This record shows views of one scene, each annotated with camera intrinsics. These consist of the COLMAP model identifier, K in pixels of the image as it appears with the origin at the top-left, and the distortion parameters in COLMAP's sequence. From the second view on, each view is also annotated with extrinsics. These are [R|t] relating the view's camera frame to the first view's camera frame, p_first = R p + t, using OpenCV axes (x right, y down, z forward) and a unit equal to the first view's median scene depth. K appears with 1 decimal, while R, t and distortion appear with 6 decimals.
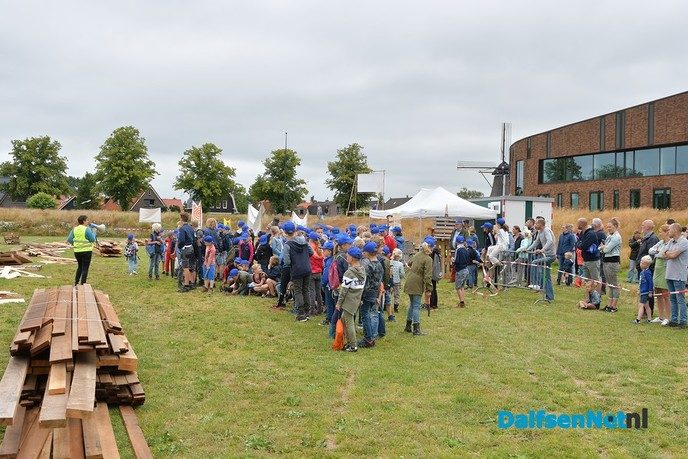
lens RADIAL K [[671.2, 0, 344.0], [0, 671.2, 229.5], [0, 0, 1]] dist [-0.099499, -0.008101]
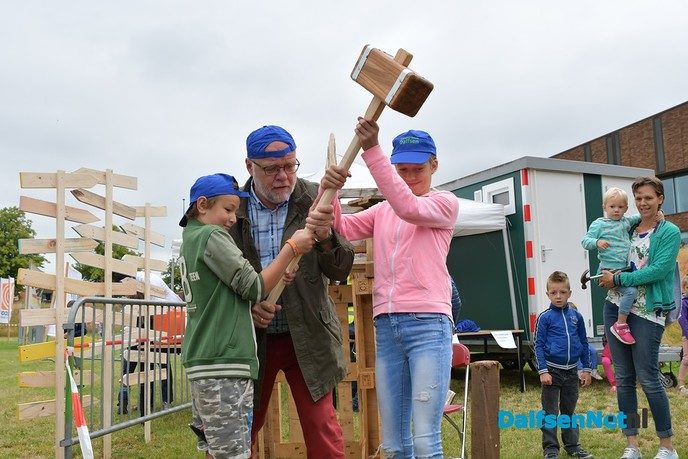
lens RADIAL K [[671.2, 0, 344.0], [0, 671.2, 229.5], [0, 0, 1]] dist [-0.099499, -0.008101]
pose [[0.995933, -0.042317, 0.079537, 0.053579], [0.052666, 0.989731, -0.132883, 0.010745], [-0.073097, 0.136532, 0.987935, 0.298456]]
